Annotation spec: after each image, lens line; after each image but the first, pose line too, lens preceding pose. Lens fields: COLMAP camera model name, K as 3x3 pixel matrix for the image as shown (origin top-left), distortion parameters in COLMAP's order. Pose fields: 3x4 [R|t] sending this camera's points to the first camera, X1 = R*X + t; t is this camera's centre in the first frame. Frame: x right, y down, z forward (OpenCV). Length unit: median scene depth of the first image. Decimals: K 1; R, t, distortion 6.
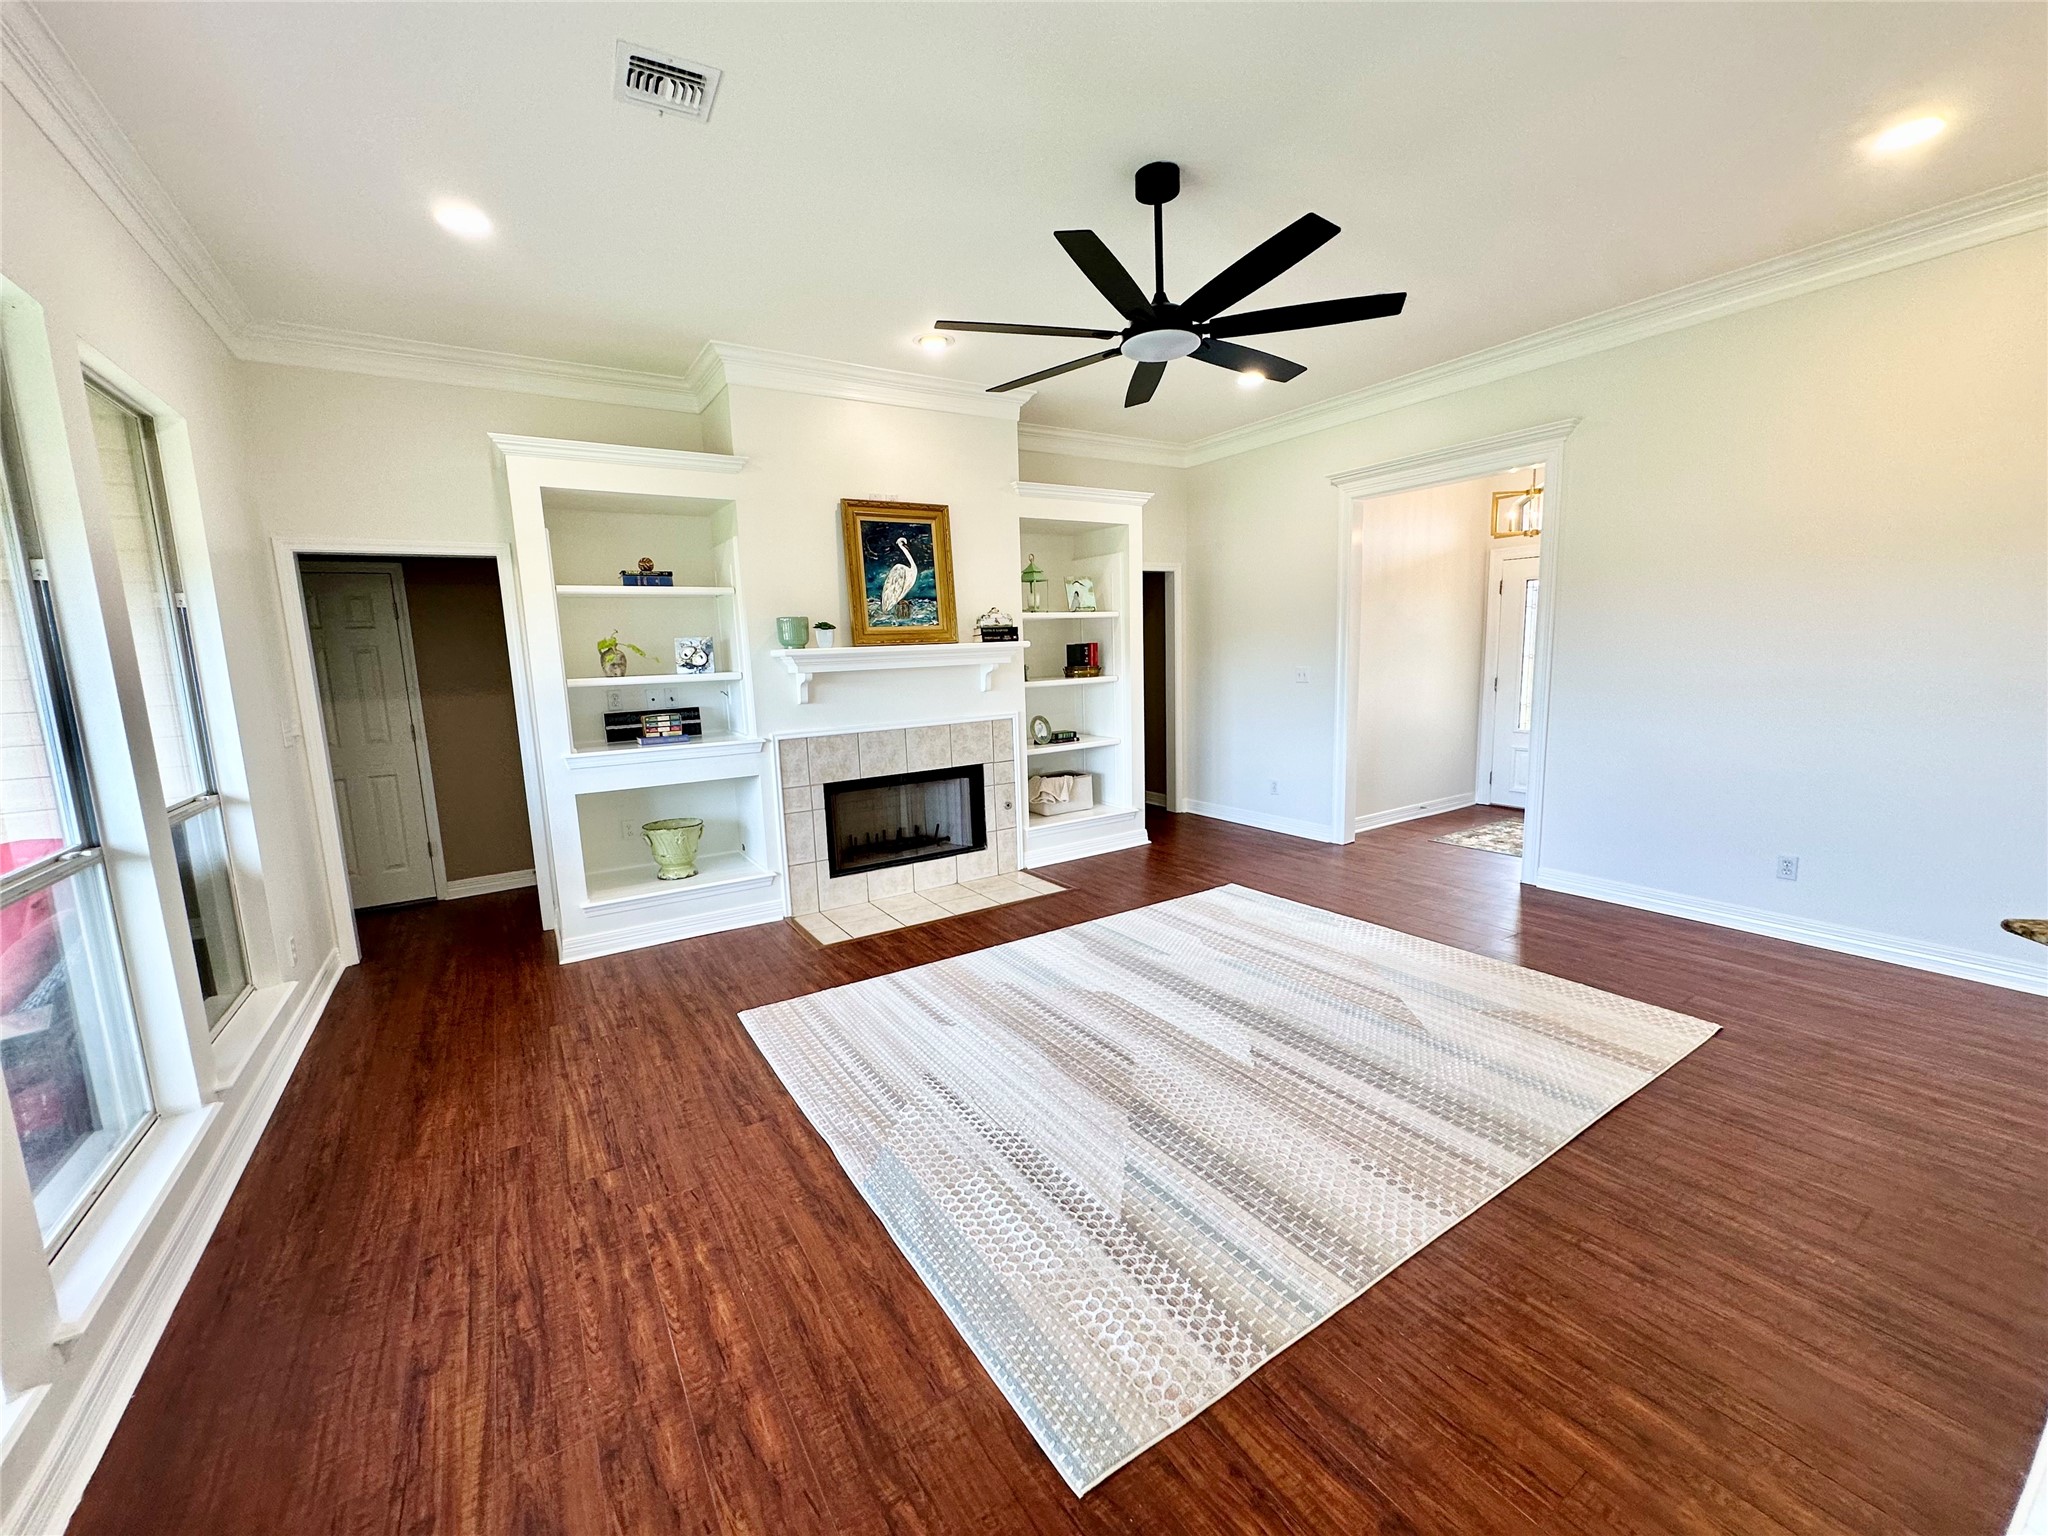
lens RADIAL K [[818.9, 0, 1025.0], [0, 818.9, 774.1], [0, 0, 1]] dist [-0.005694, 0.001068]
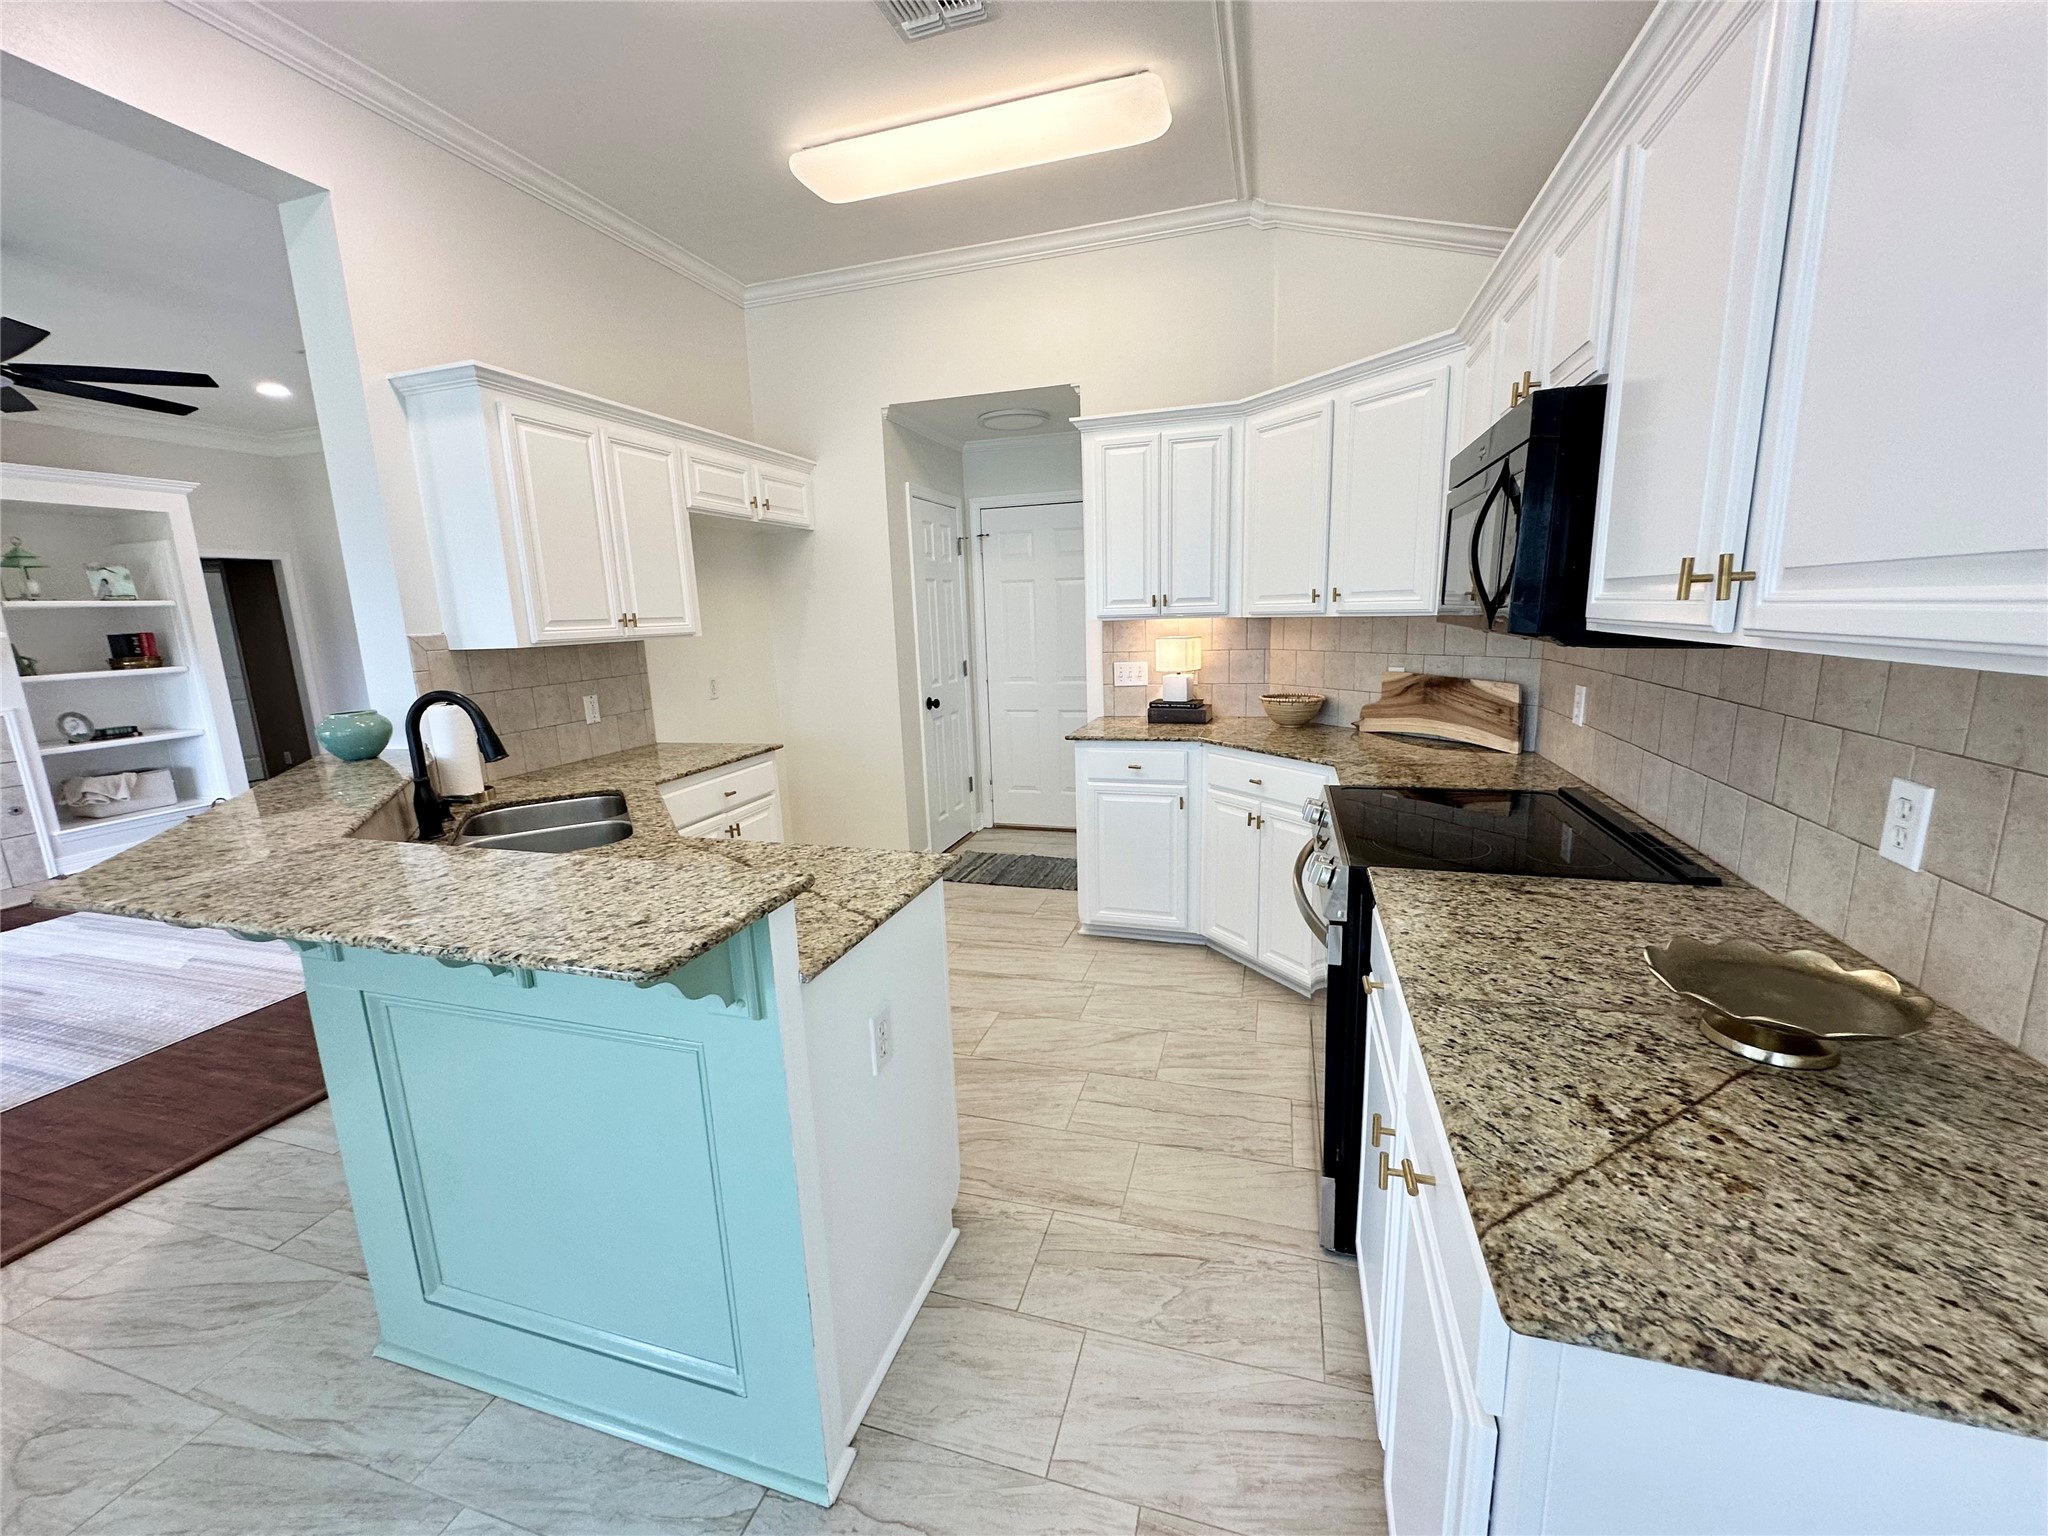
lens RADIAL K [[818.9, 0, 1024.7], [0, 818.9, 767.6], [0, 0, 1]] dist [-0.005694, 0.001068]
pose [[0.763938, -0.116177, 0.634746, 0.307995], [0.108970, 0.992759, 0.050554, 0.076831], [-0.636023, 0.030548, 0.771065, -0.487725]]
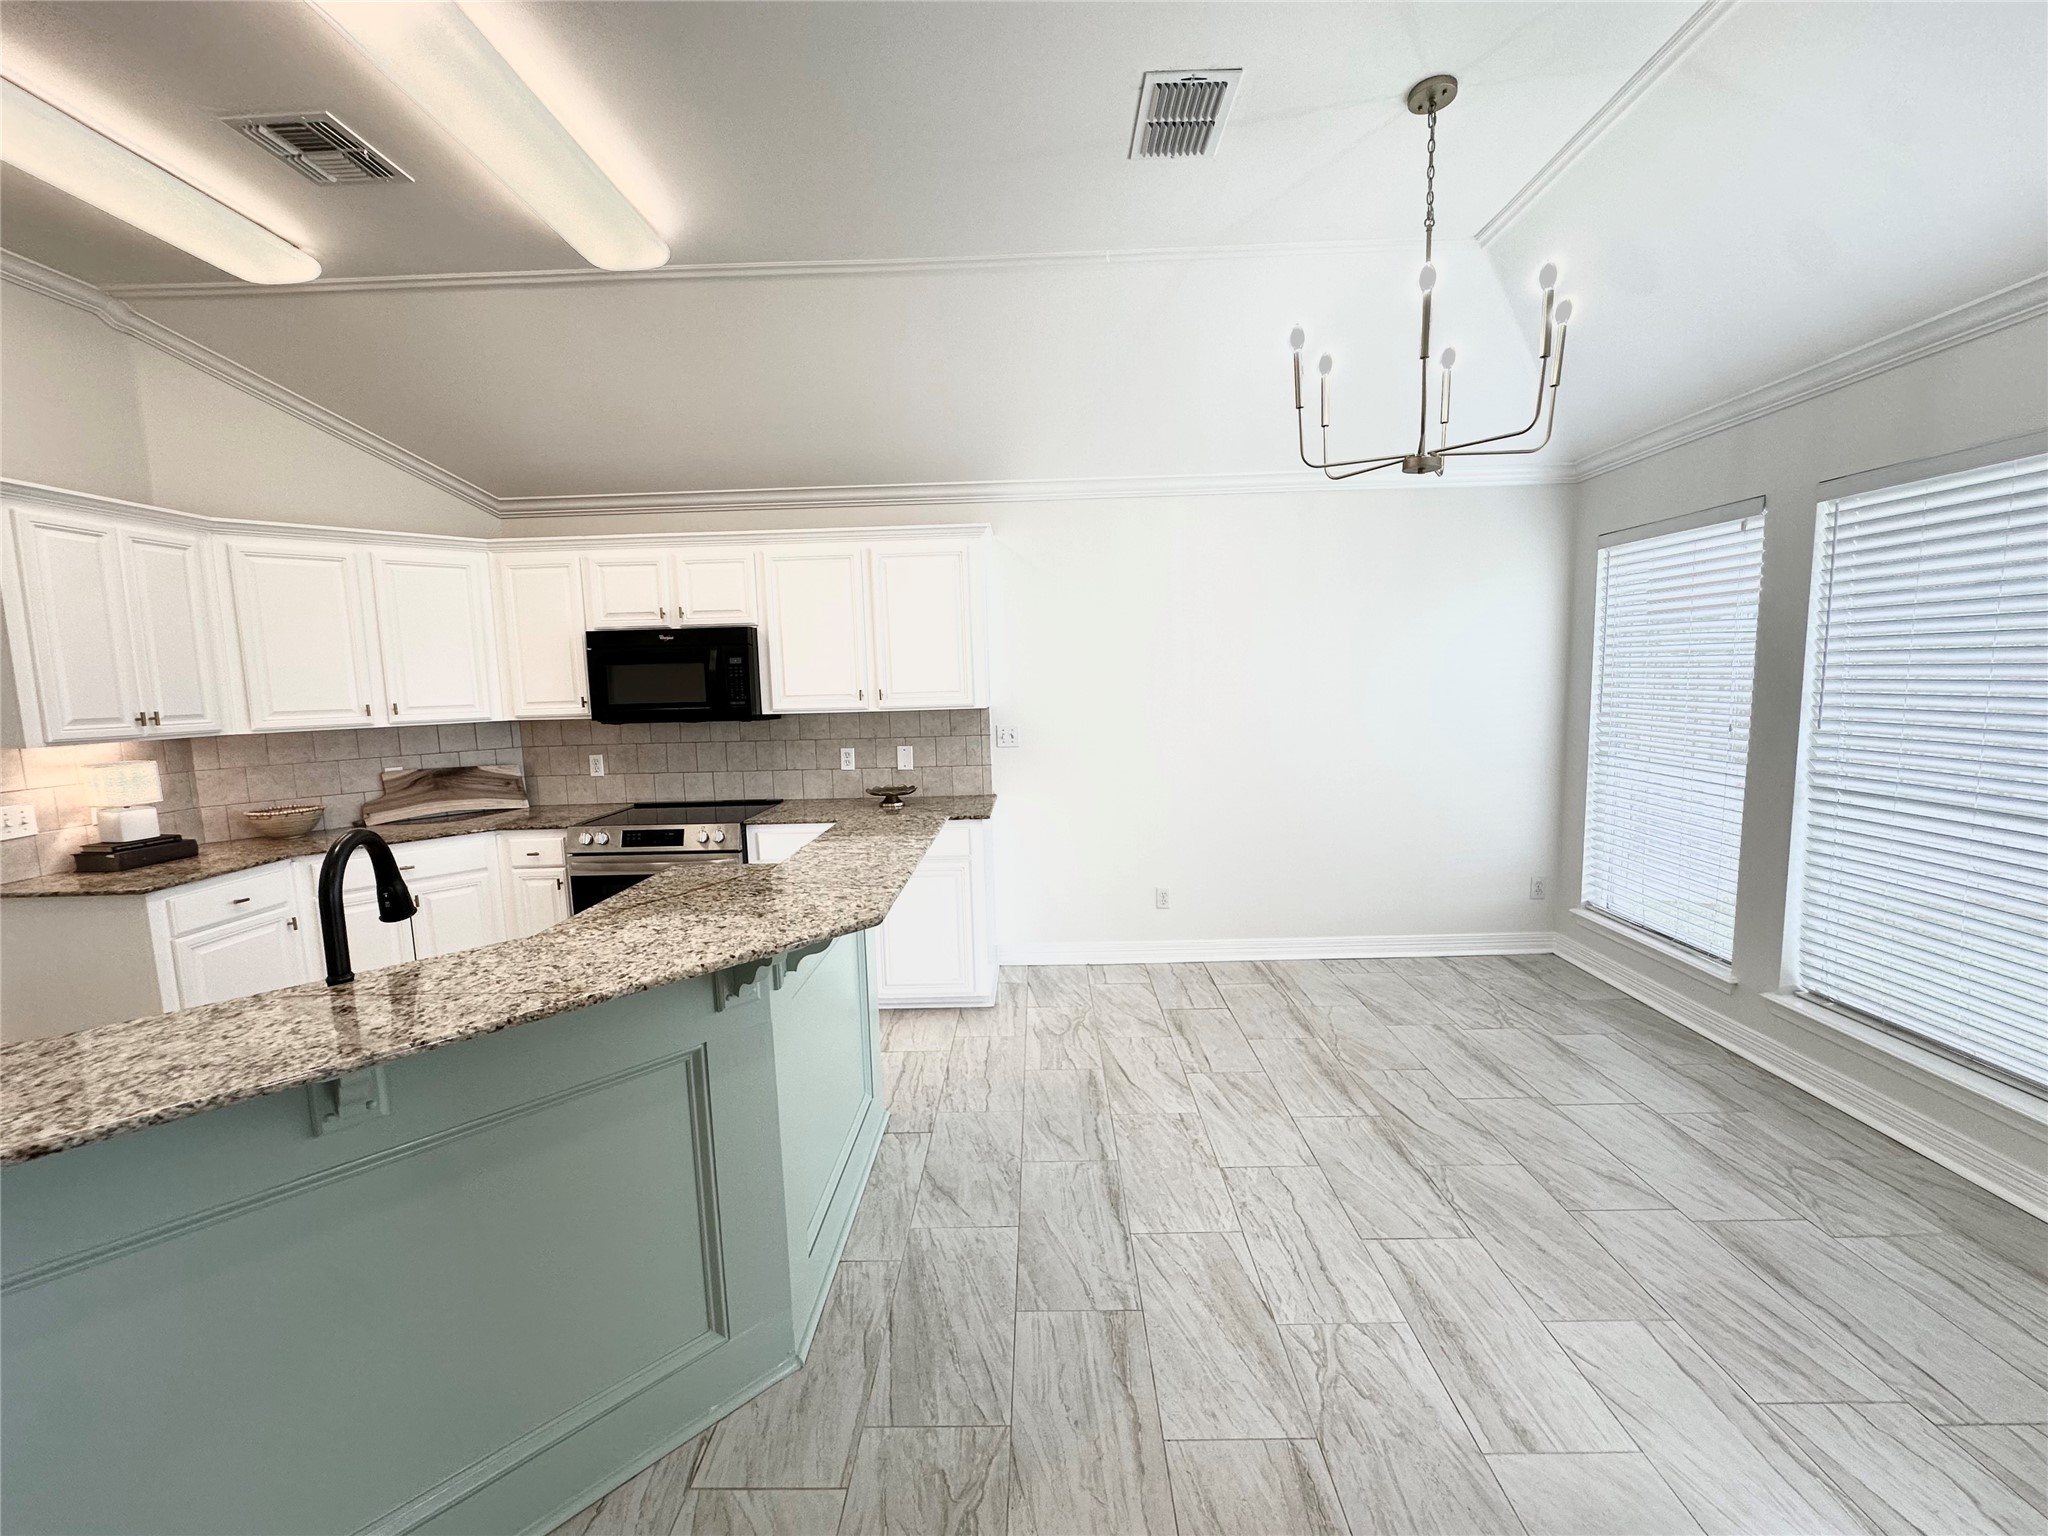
lens RADIAL K [[818.9, 0, 1034.8], [0, 818.9, 759.5], [0, 0, 1]] dist [-0.005694, 0.001068]
pose [[-0.836306, 0.001729, 0.548260, -0.010537], [0.140402, 0.967325, 0.211116, -0.026020], [-0.529981, 0.253534, -0.809222, 0.138814]]
